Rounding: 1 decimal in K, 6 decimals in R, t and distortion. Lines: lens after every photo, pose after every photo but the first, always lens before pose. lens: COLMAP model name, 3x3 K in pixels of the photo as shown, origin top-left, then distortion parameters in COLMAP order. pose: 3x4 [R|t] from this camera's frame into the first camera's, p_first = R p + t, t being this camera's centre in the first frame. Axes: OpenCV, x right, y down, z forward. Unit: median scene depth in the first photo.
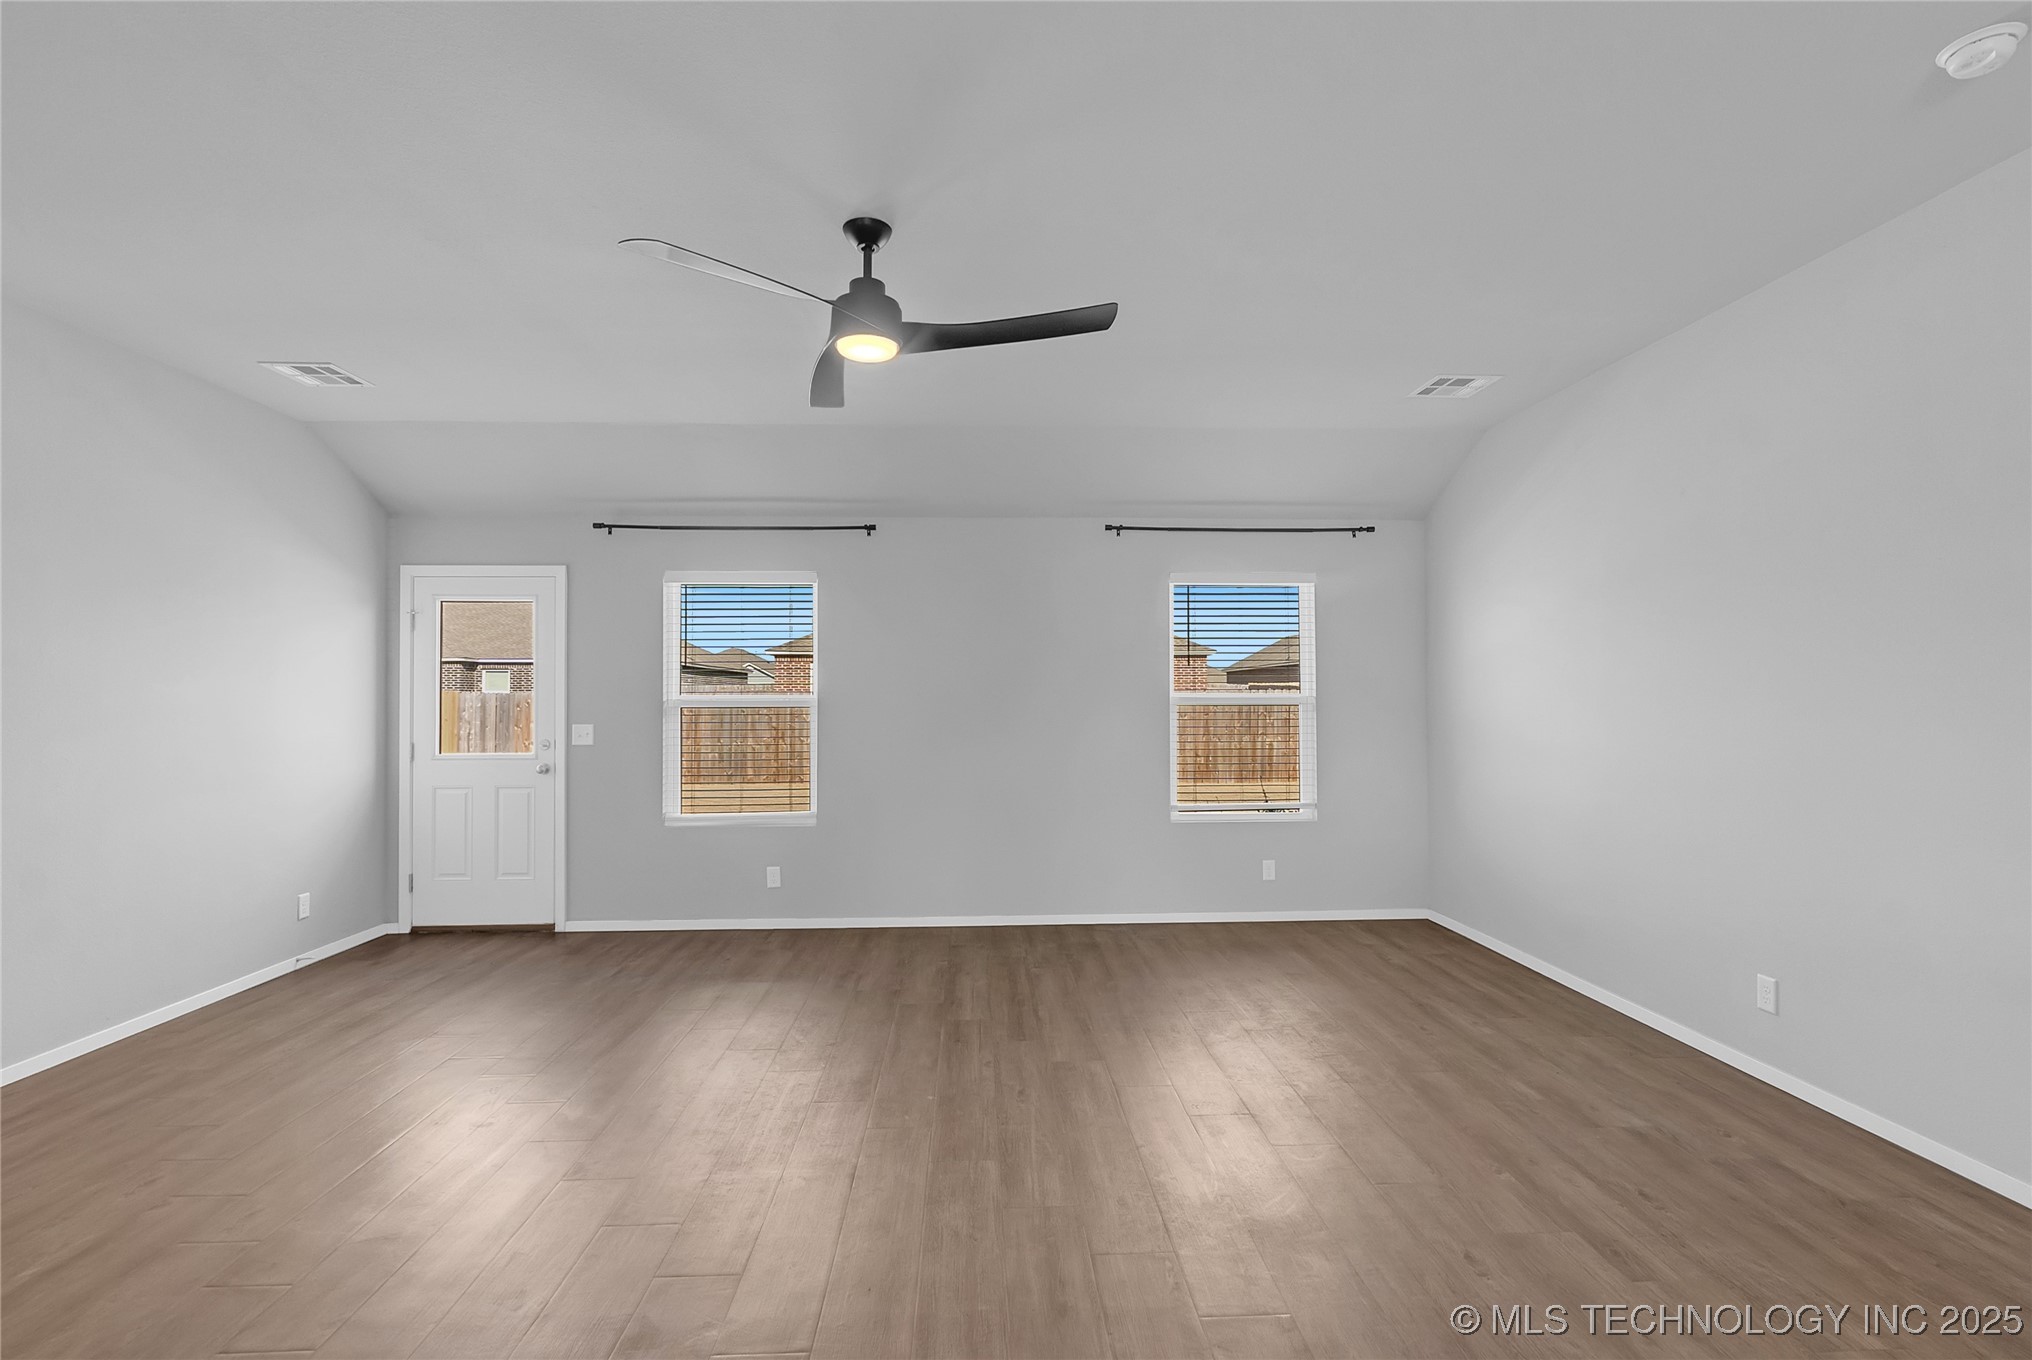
lens RADIAL K [[950.9, 0, 1016.0], [0, 950.9, 680.0], [0, 0, 1]] dist [-0.012267, 0.000810]
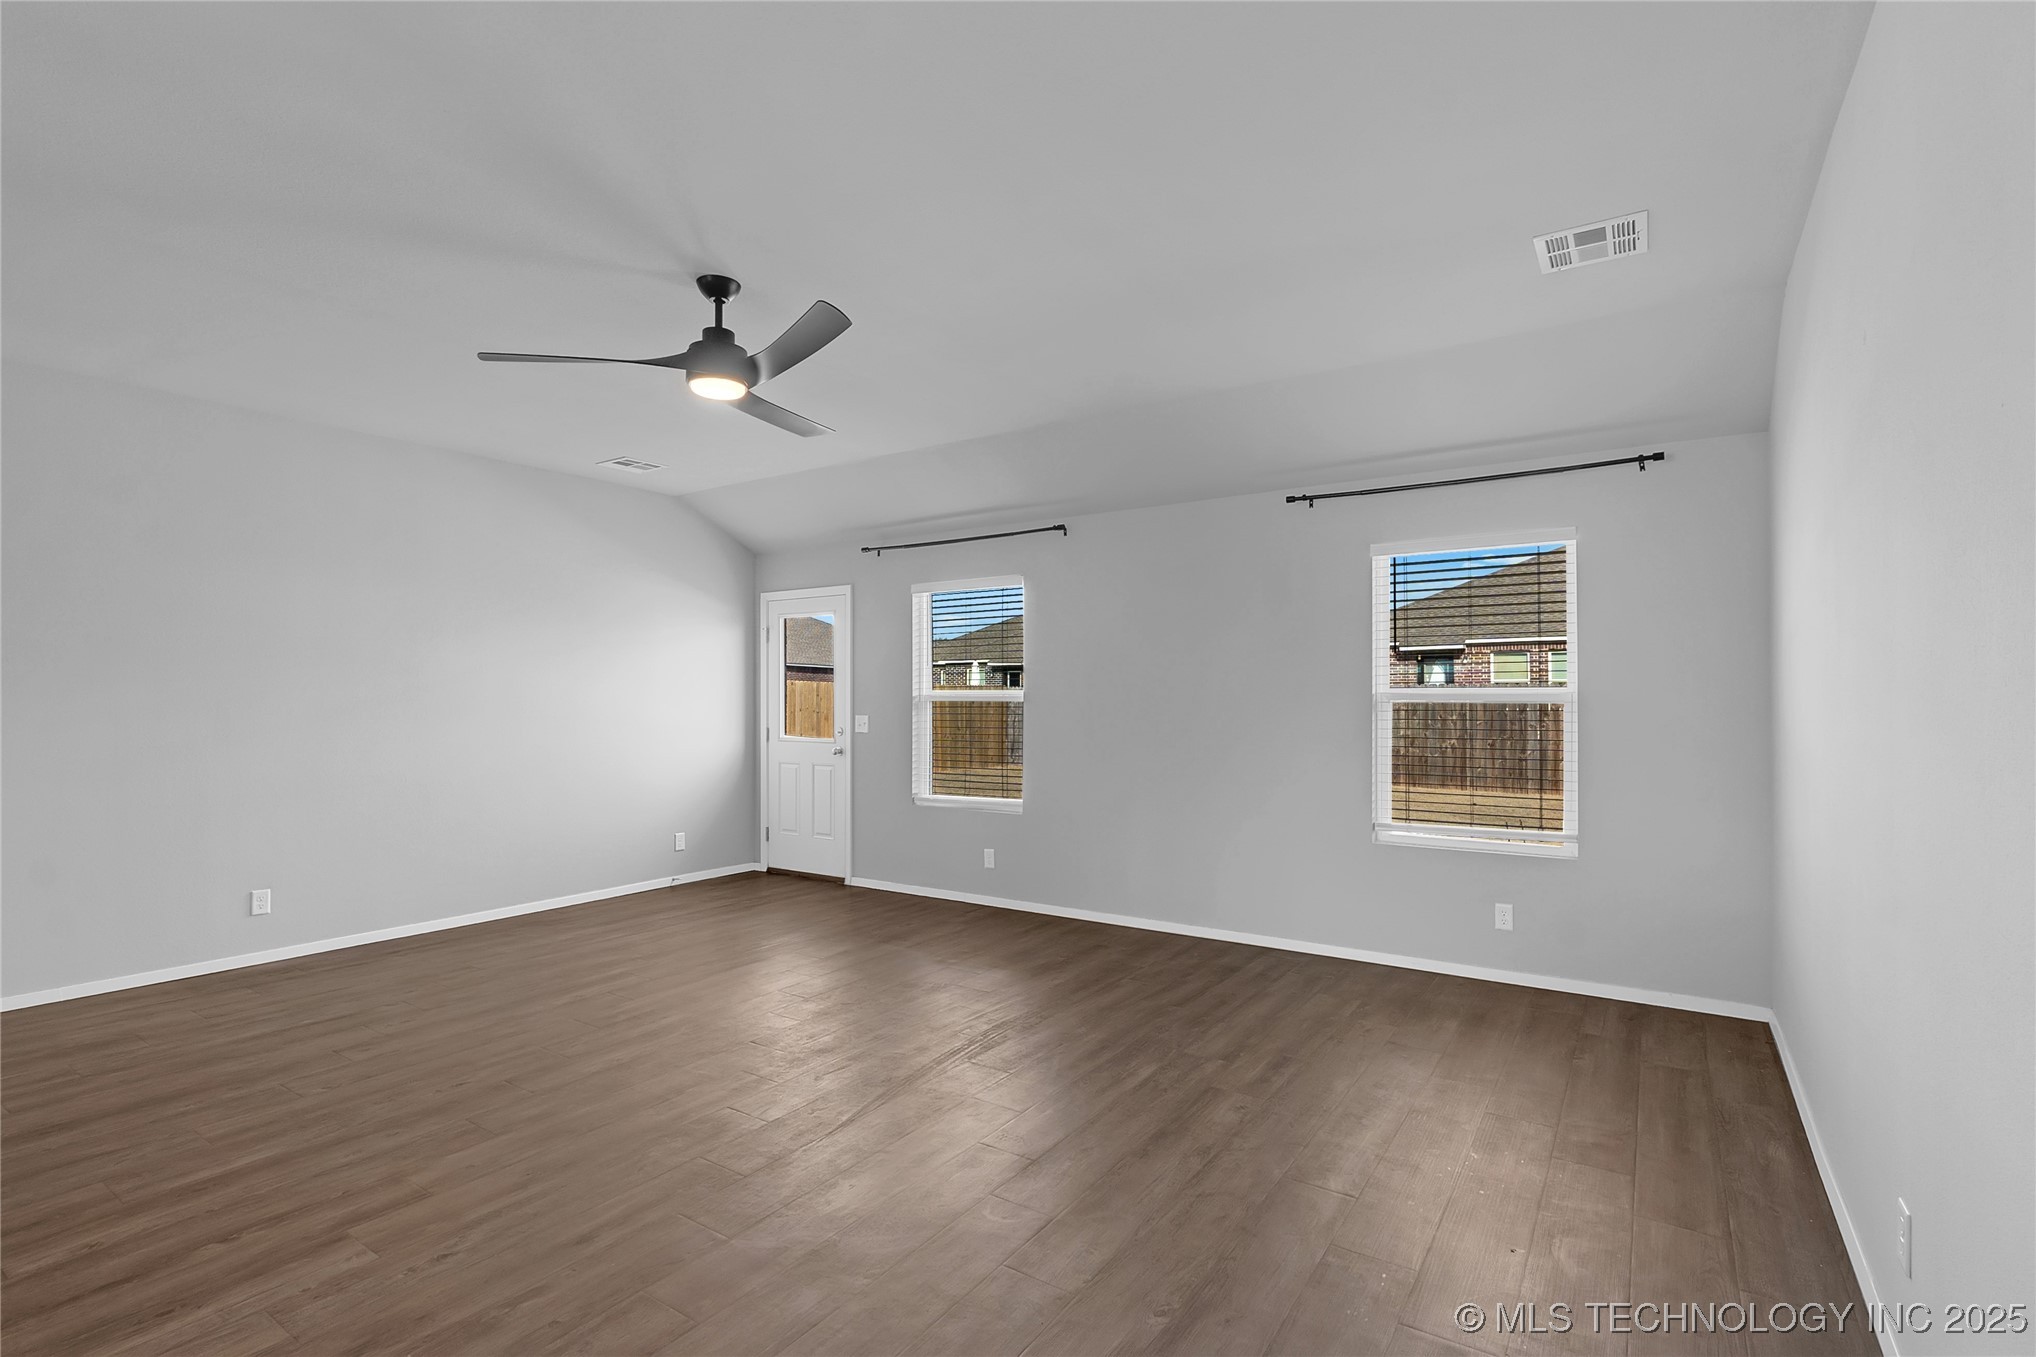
lens RADIAL K [[942.5, 0, 1020.7], [0, 942.5, 681.5], [0, 0, 1]] dist [-0.011543, 0.000402]
pose [[0.802739, -0.006557, -0.596294, 0.423536], [0.010088, 0.999946, 0.002586, 0.002792], [0.596245, -0.008091, 0.802762, 0.158957]]
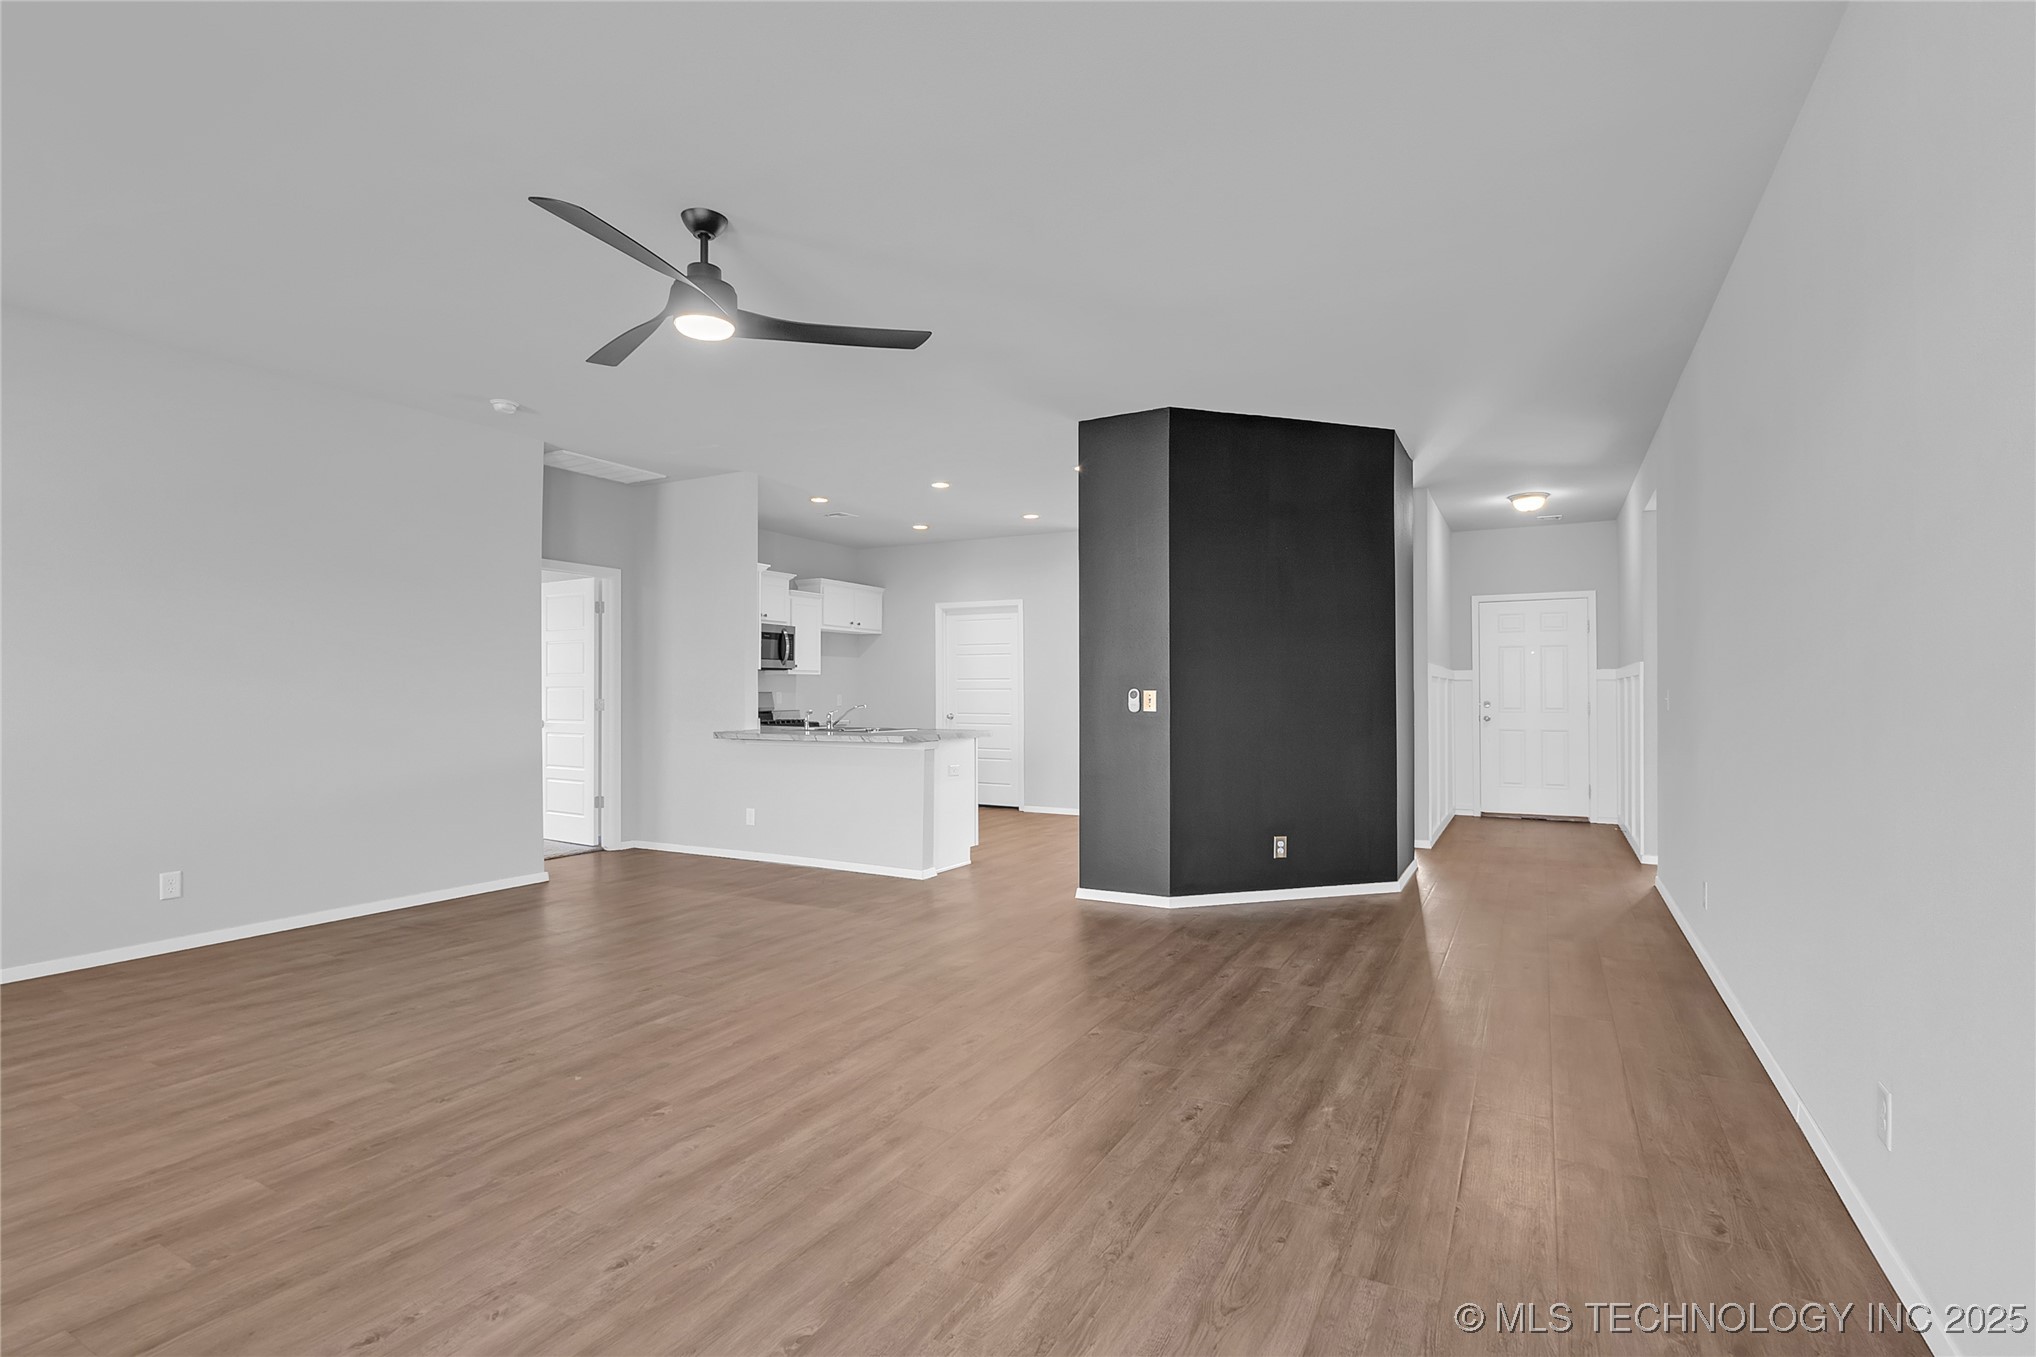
lens RADIAL K [[942.5, 0, 1020.7], [0, 942.5, 681.5], [0, 0, 1]] dist [-0.011543, 0.000402]
pose [[-0.853492, 0.010138, 0.521007, -0.534736], [-0.007556, 0.999465, -0.031827, 0.048539], [-0.521051, -0.031101, -0.852959, 0.899870]]
